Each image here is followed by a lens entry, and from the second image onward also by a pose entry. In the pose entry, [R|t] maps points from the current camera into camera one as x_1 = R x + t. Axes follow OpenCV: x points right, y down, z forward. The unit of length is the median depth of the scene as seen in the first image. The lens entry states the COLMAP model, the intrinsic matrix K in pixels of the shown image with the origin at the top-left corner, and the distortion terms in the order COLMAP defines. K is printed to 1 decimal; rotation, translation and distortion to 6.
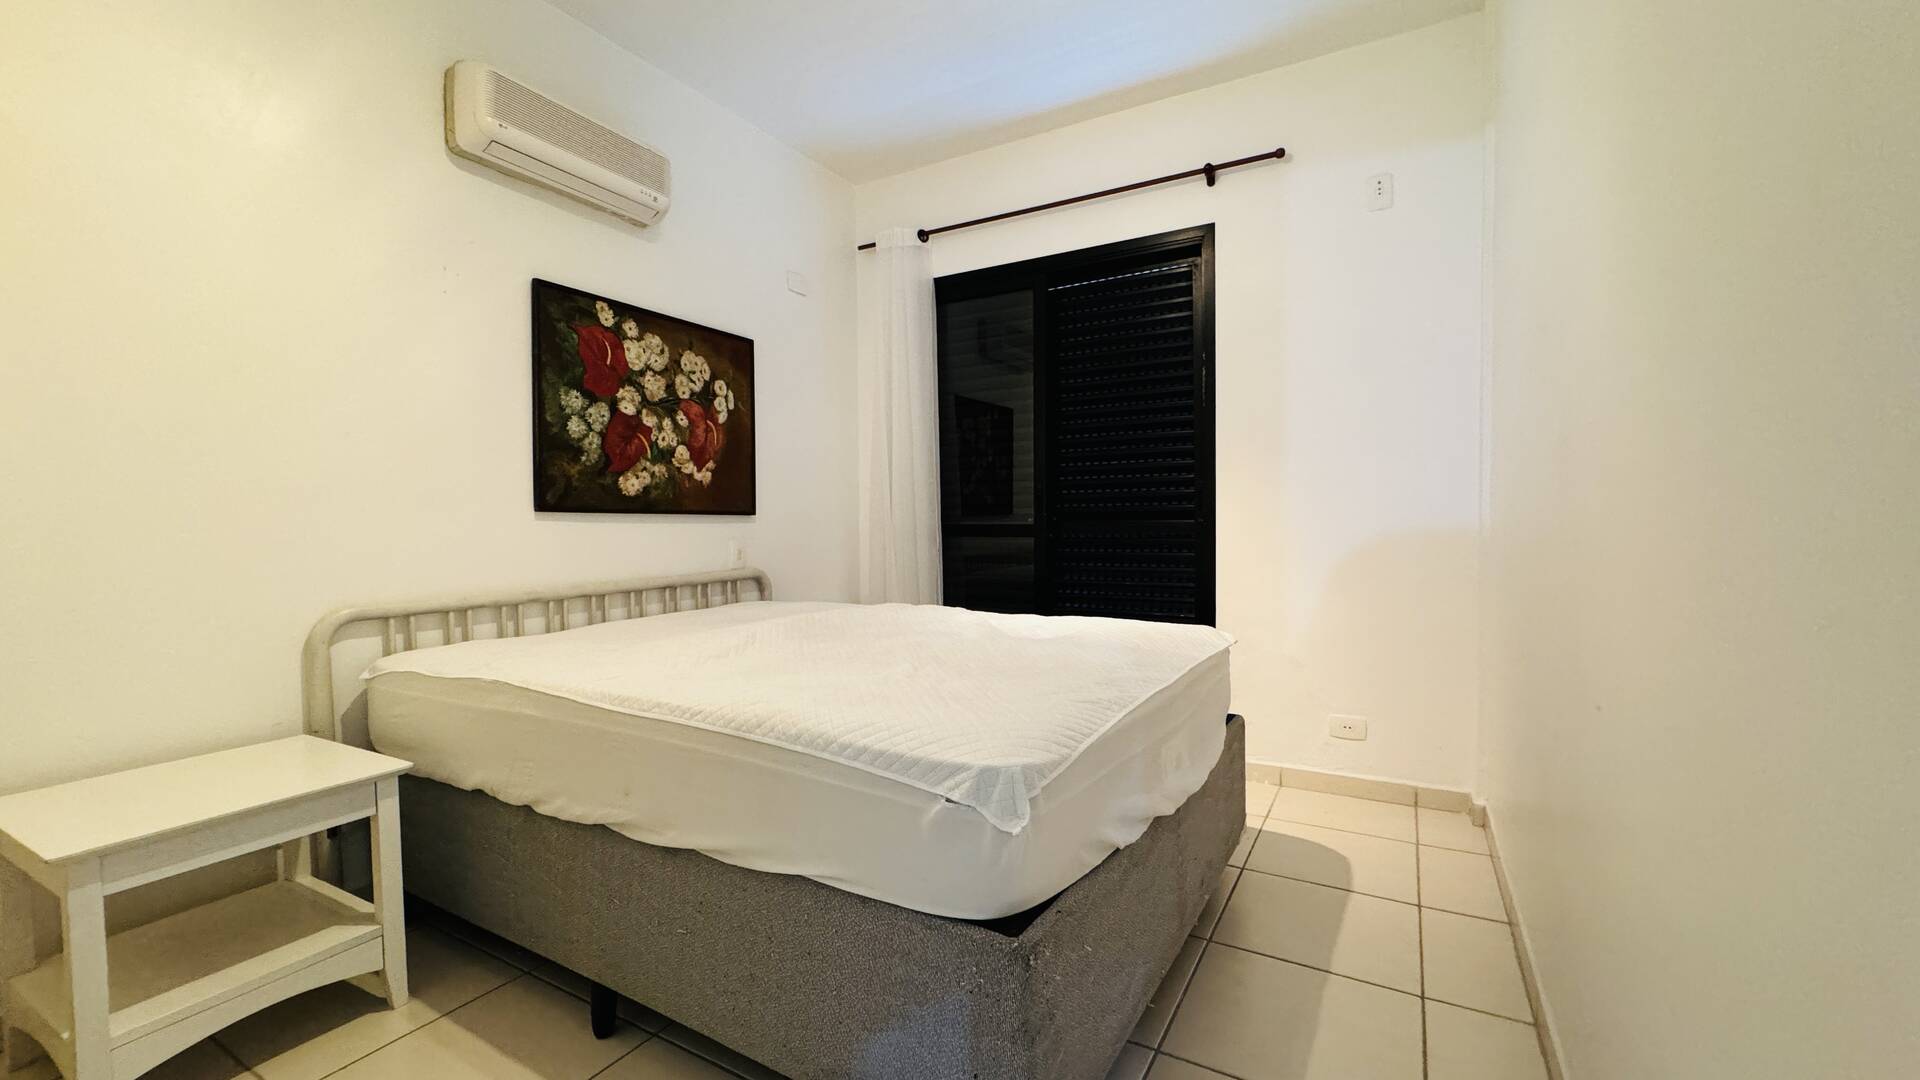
lens RADIAL K [[768.0, 0, 958.8], [0, 768.0, 539.8], [0, 0, 1]] dist [-0.001402, 0.000565]
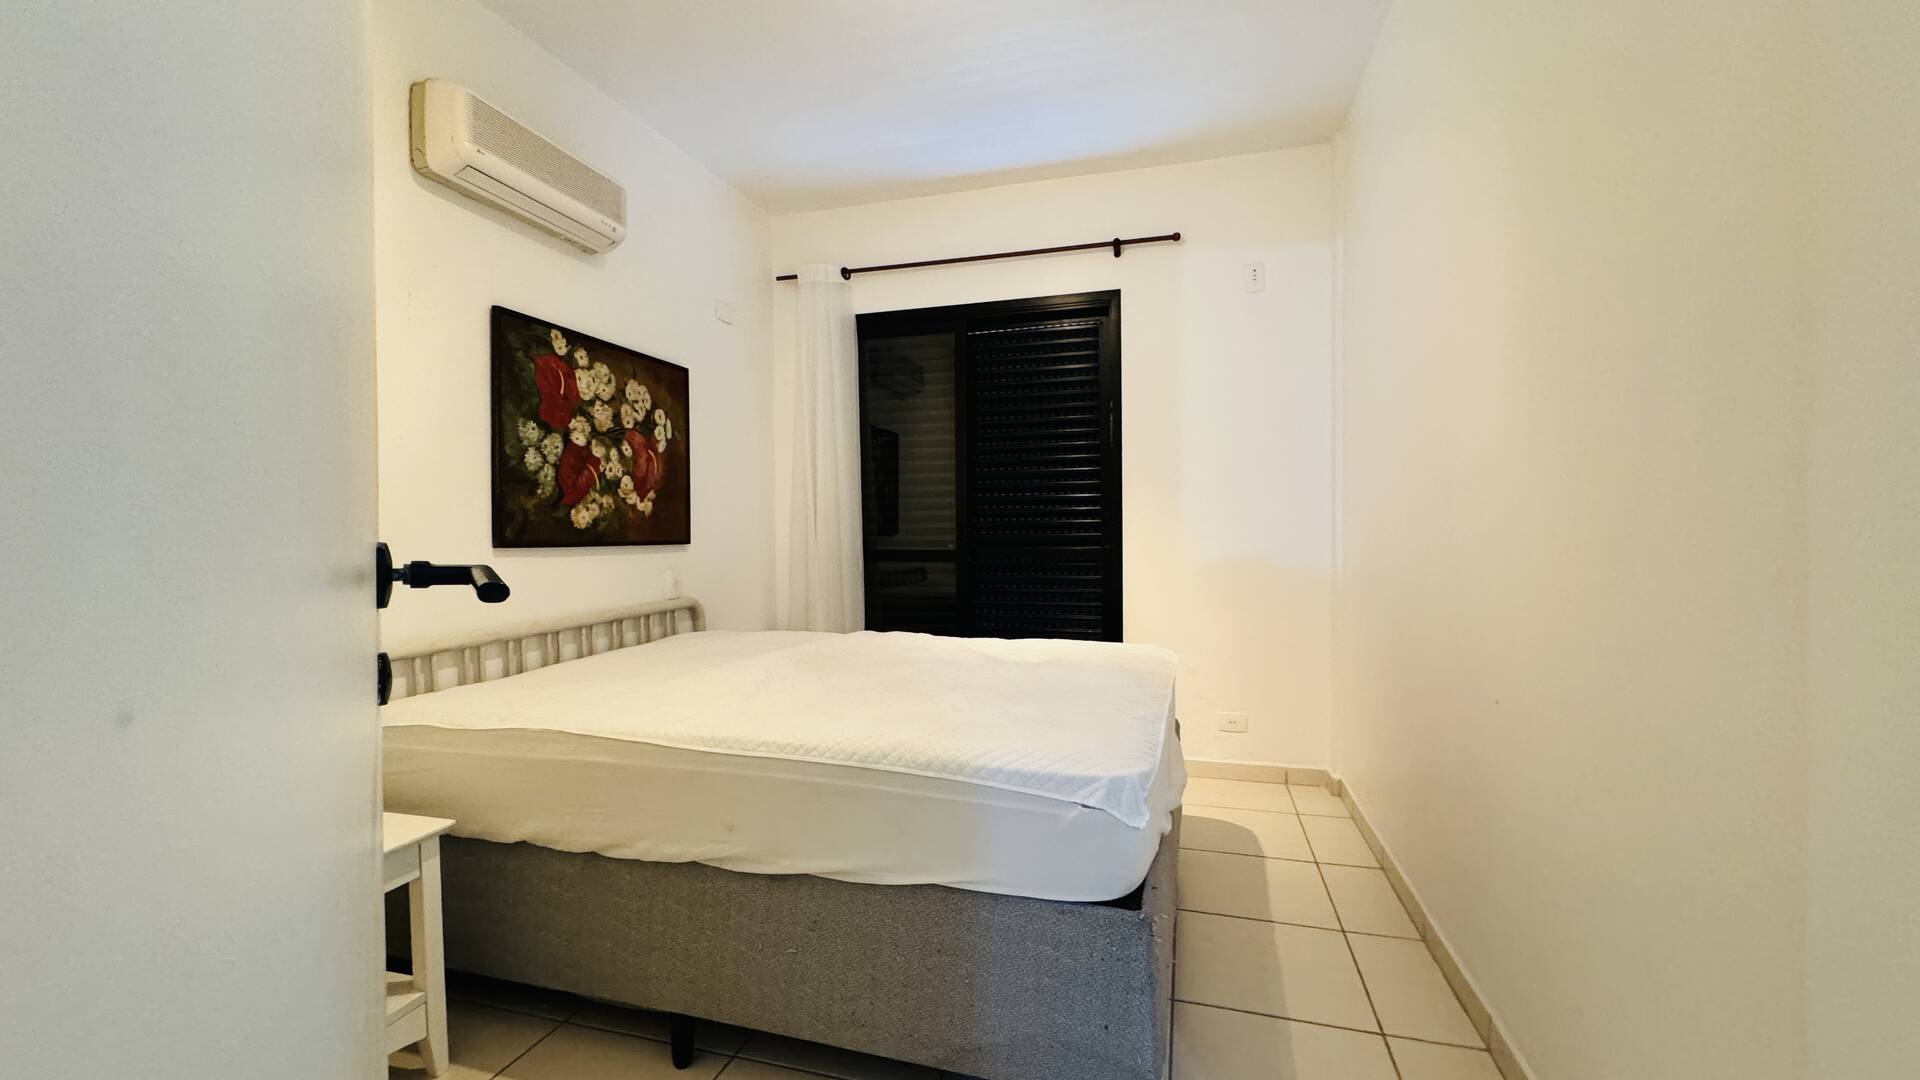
lens RADIAL K [[768.0, 0, 963.4], [0, 768.0, 539.2], [0, 0, 1]] dist [-0.001402, 0.000565]
pose [[0.970567, -0.003289, 0.240807, -0.209687], [0.006066, 0.999923, -0.010792, -0.033344], [-0.240753, 0.011936, 0.970513, -0.067224]]
